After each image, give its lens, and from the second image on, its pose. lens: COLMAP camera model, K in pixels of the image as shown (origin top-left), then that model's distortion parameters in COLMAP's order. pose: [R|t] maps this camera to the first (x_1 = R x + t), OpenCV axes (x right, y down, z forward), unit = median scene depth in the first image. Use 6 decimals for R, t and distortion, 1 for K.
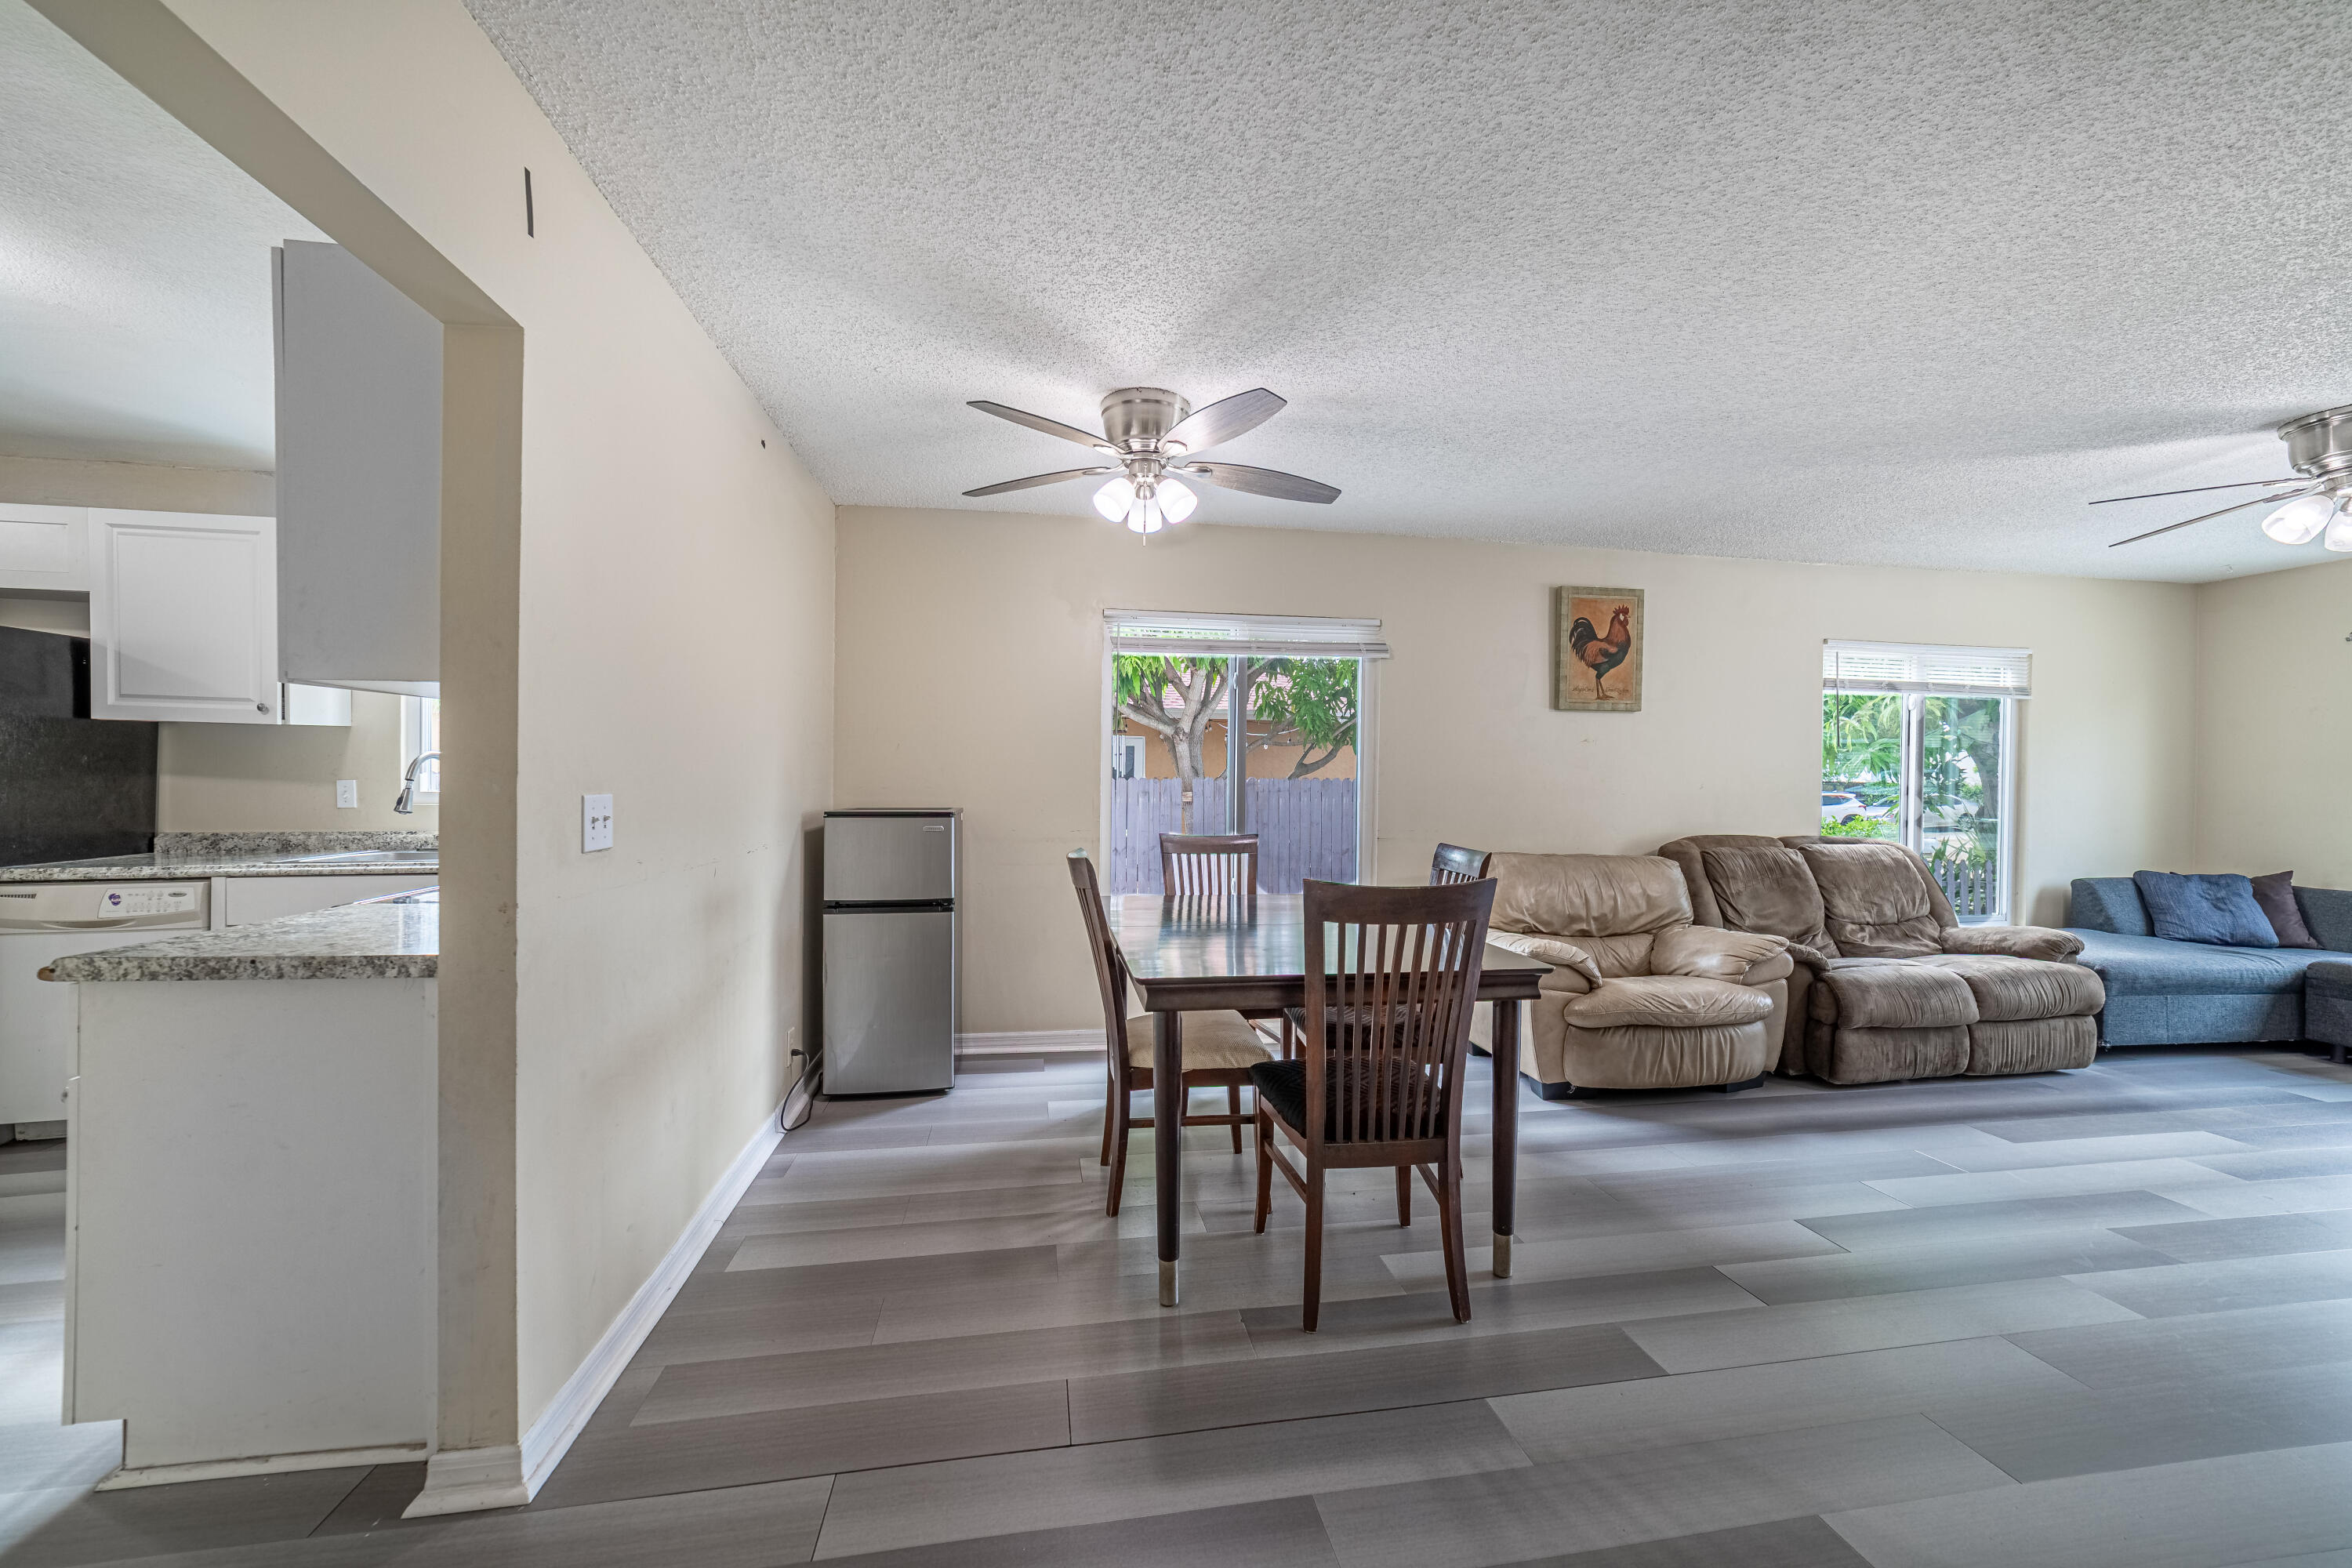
lens RADIAL K [[914.0, 0, 1194.6], [0, 914.0, 779.3], [0, 0, 1]] dist [-0.025787, 0.009189]
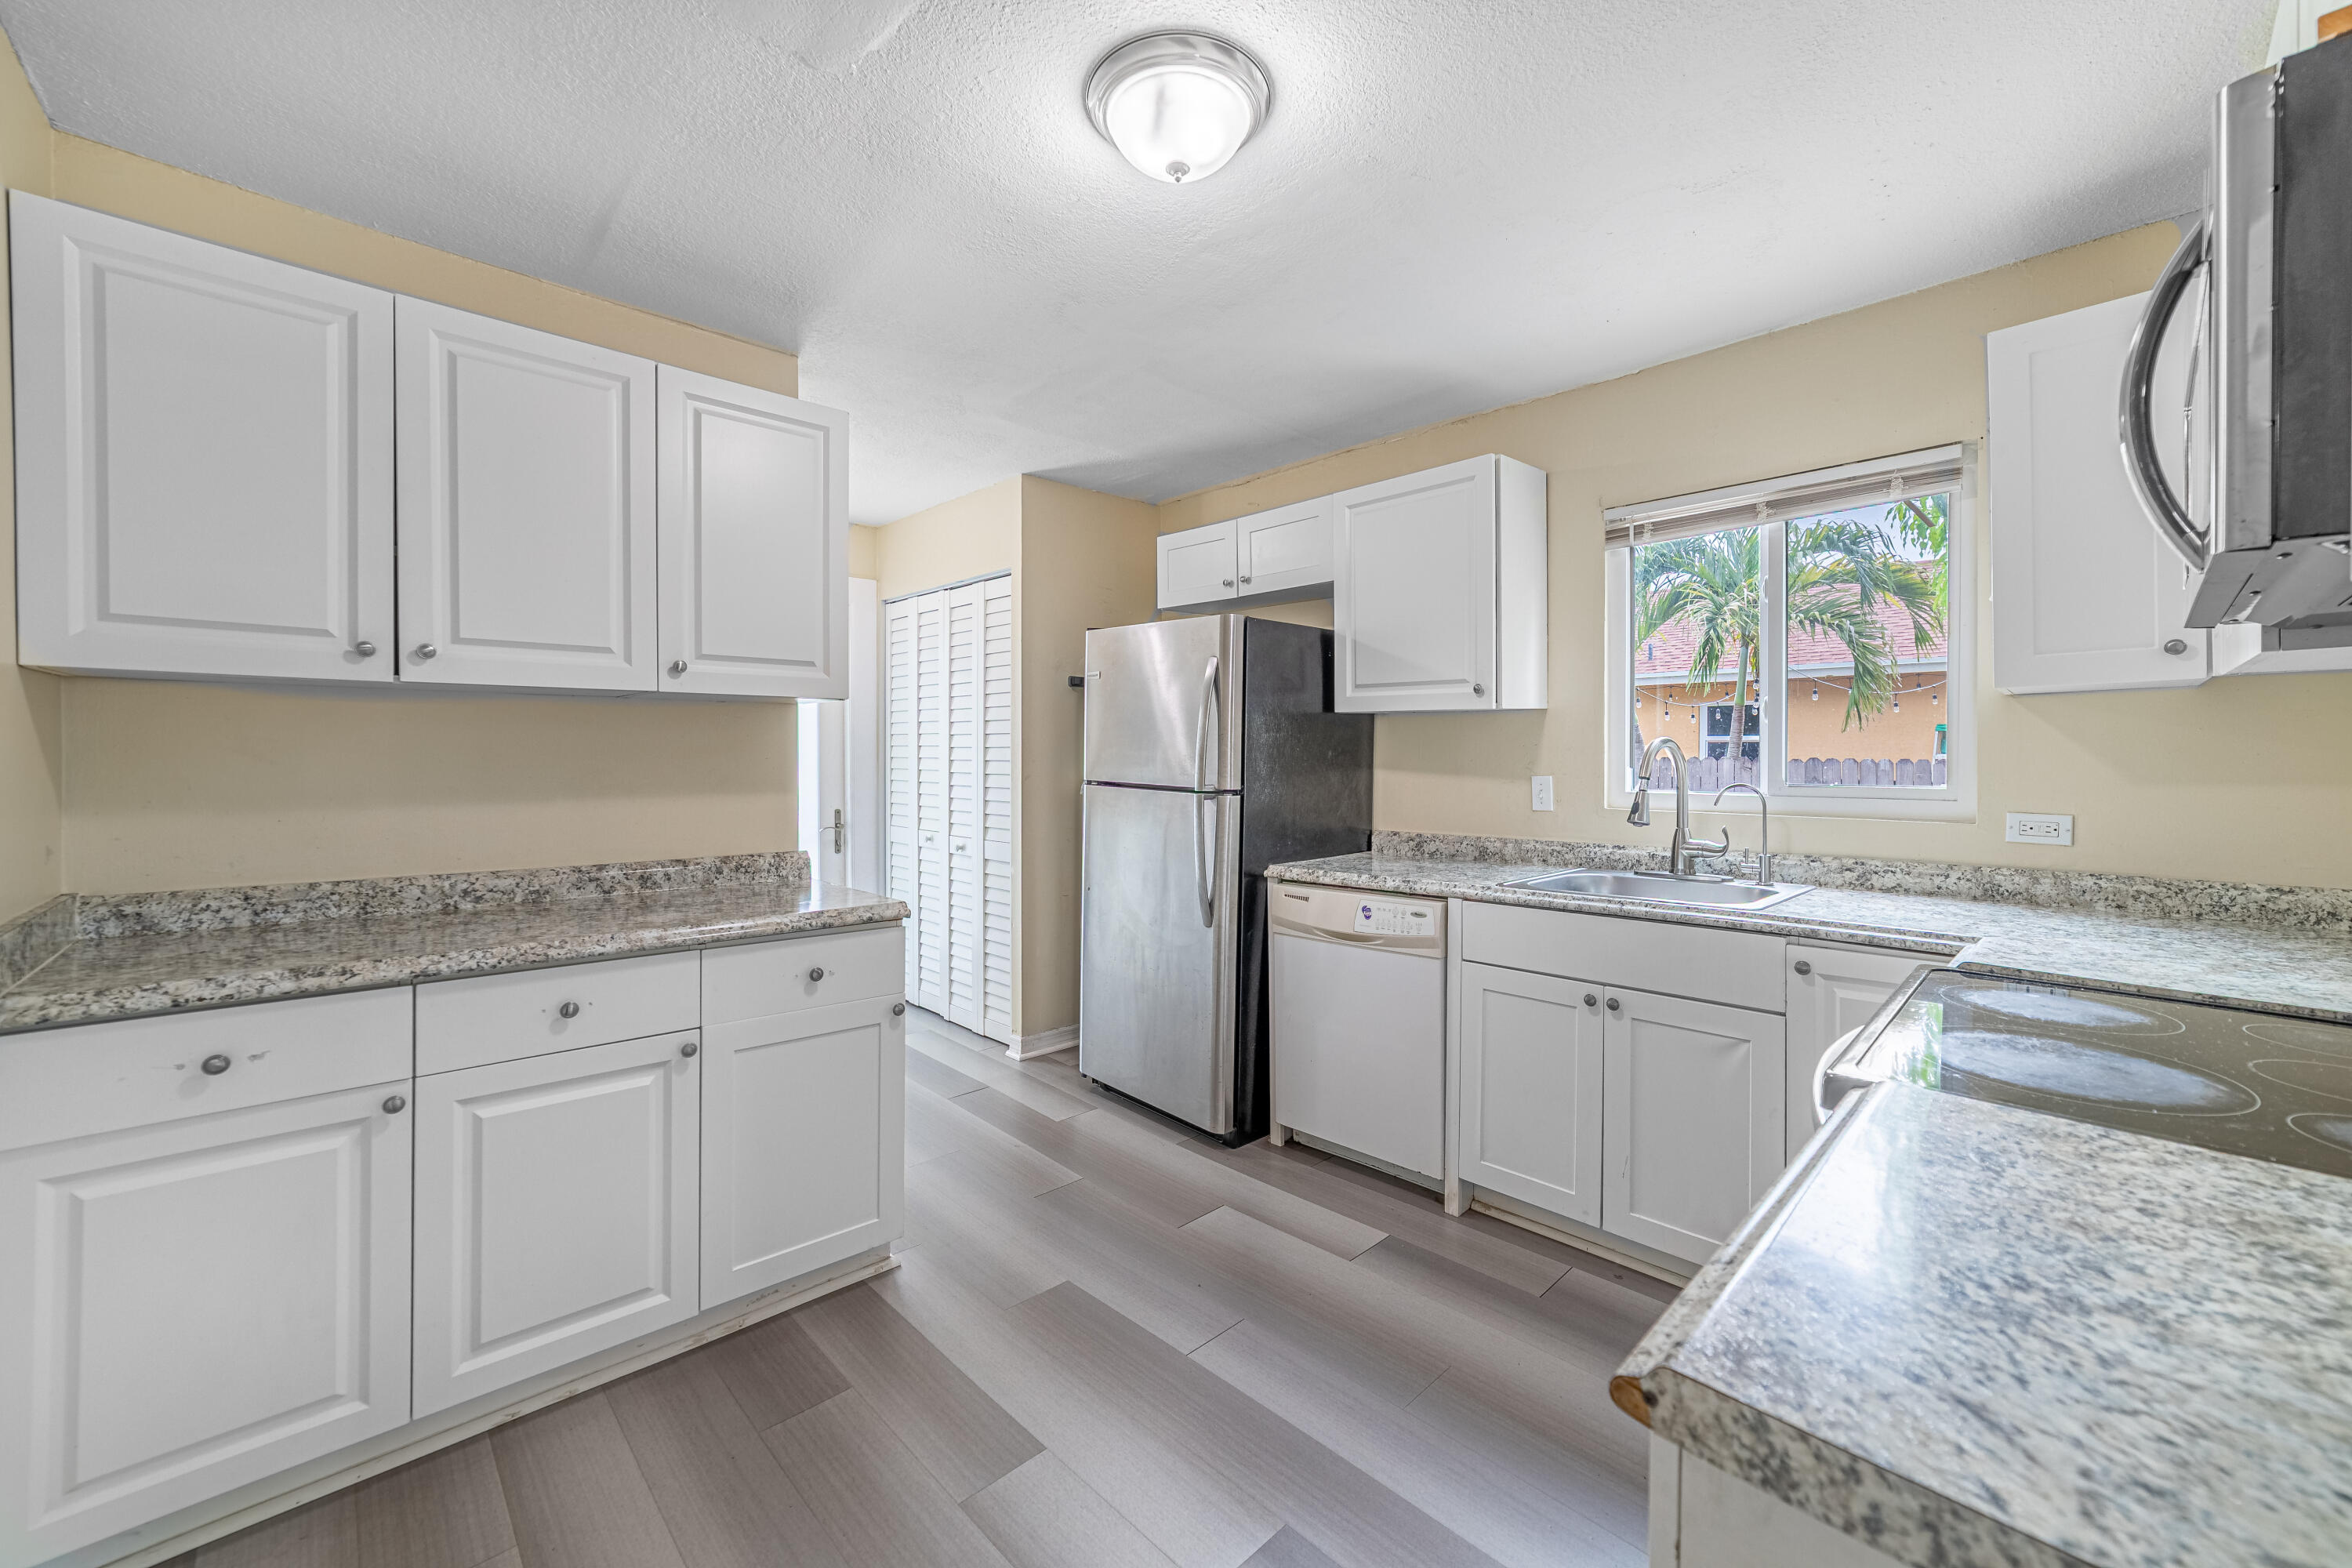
lens RADIAL K [[914.0, 0, 1194.6], [0, 914.0, 779.3], [0, 0, 1]] dist [-0.025787, 0.009189]
pose [[0.574196, 0.012507, -0.818622, -0.467061], [0.000476, 0.999878, 0.015610, -0.009828], [0.818718, -0.009353, 0.574120, 0.285312]]
